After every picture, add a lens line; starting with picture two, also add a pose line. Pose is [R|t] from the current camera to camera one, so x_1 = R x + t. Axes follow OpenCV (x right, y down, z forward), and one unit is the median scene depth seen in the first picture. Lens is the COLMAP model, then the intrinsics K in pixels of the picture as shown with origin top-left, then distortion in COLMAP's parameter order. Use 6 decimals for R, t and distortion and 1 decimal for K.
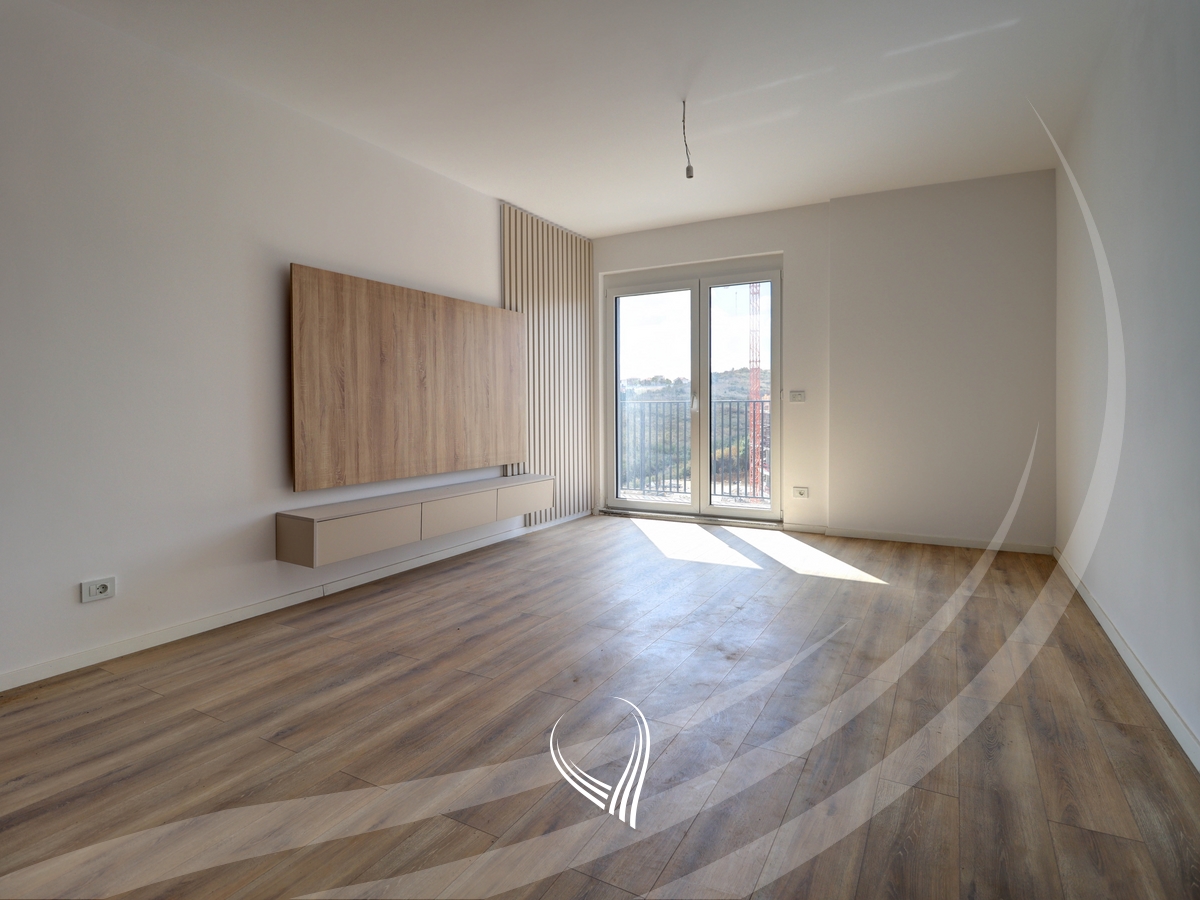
lens RADIAL K [[629.0, 0, 600.5], [0, 629.0, 432.1], [0, 0, 1]] dist [-0.000915, -0.009482]
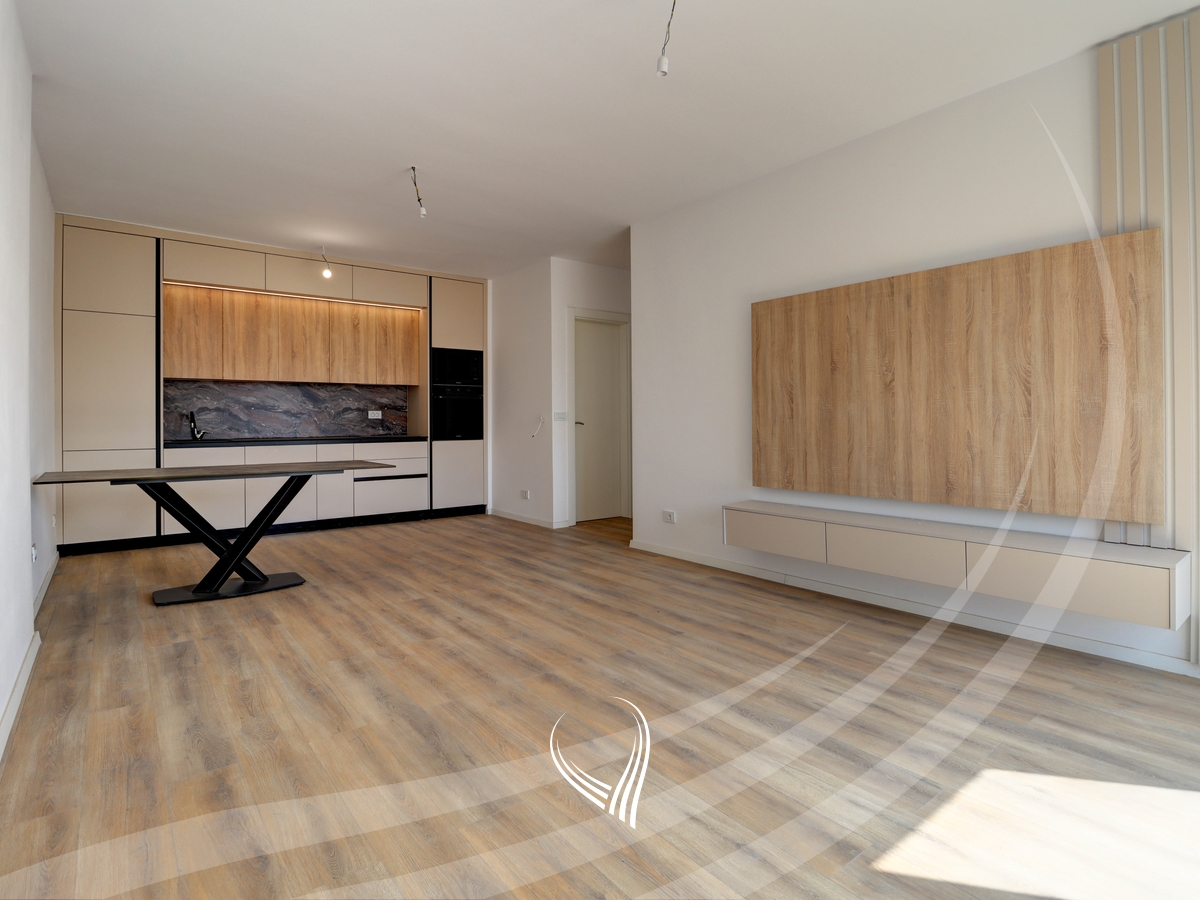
lens RADIAL K [[629.0, 0, 596.4], [0, 629.0, 440.0], [0, 0, 1]] dist [-0.000915, -0.009482]
pose [[-0.389761, 0.035779, -0.920221, 0.666322], [-0.025235, 0.998455, 0.049509, -0.042745], [0.920570, 0.042519, -0.388256, 1.018533]]
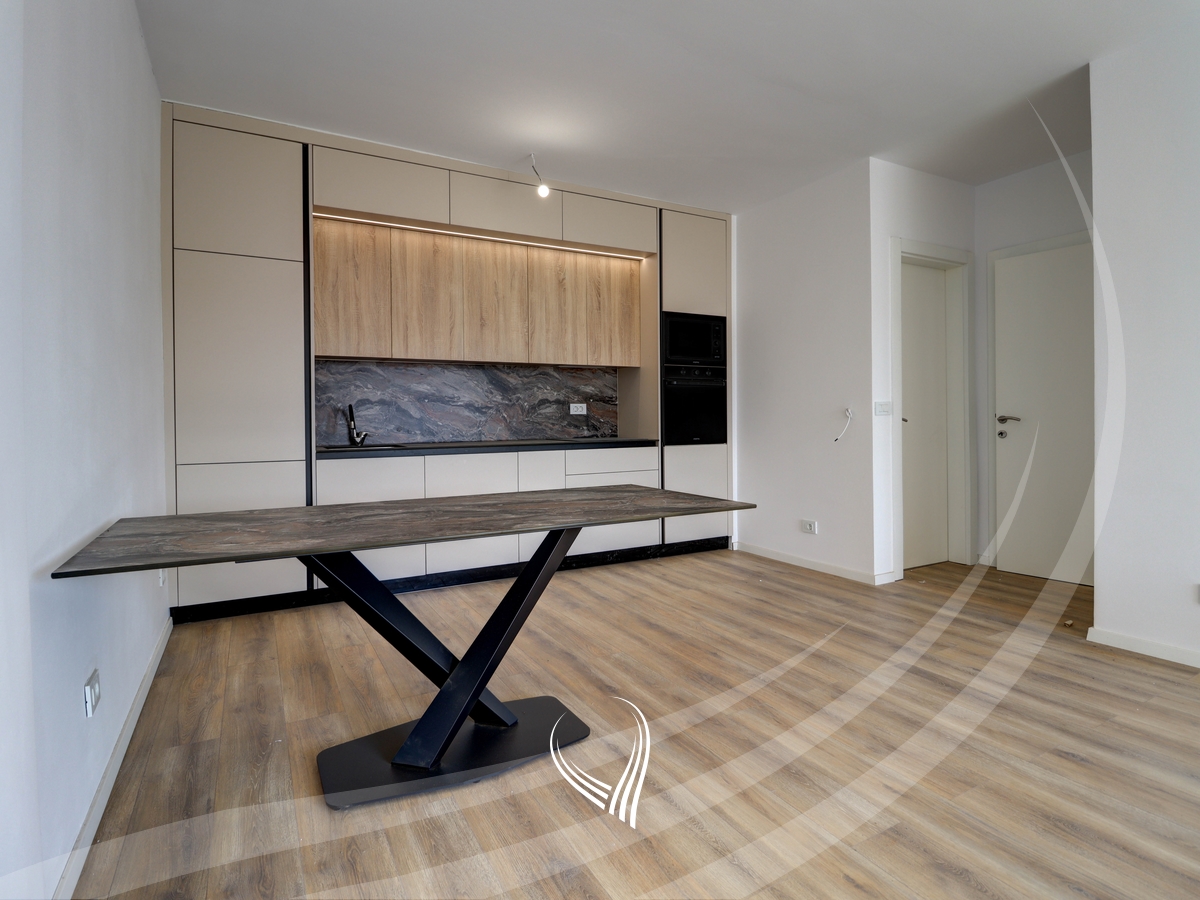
lens RADIAL K [[629.0, 0, 596.1], [0, 629.0, 447.3], [0, 0, 1]] dist [-0.000915, -0.009482]
pose [[-0.527760, 0.049145, -0.847971, 0.329771], [-0.016708, 0.997531, 0.068212, -0.019742], [0.849229, 0.050167, -0.525636, 0.435229]]
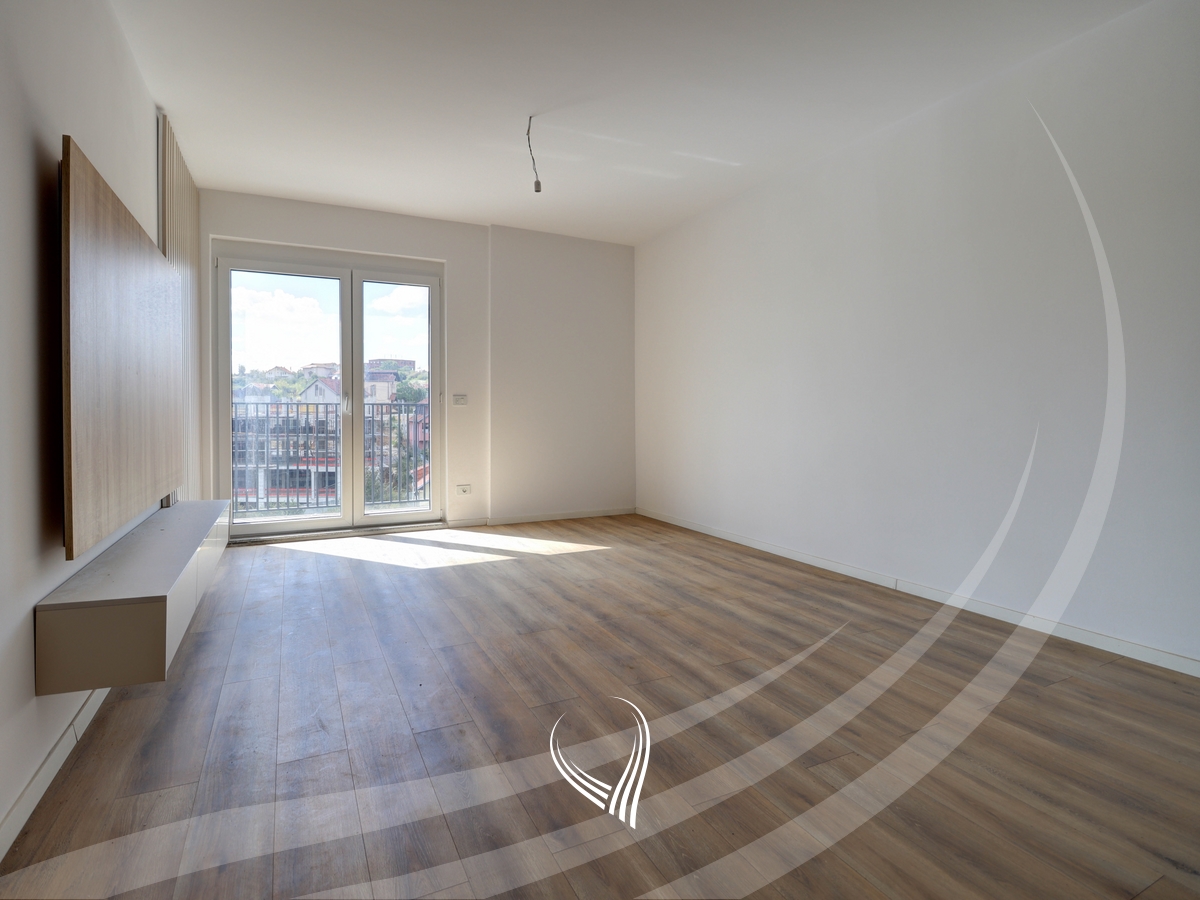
lens RADIAL K [[629.0, 0, 597.5], [0, 629.0, 425.8], [0, 0, 1]] dist [-0.000915, -0.009482]
pose [[0.565172, -0.013634, 0.824860, -0.573885], [0.029098, 0.999571, -0.003415, -0.003278], [-0.824460, 0.025932, 0.565326, 0.274465]]
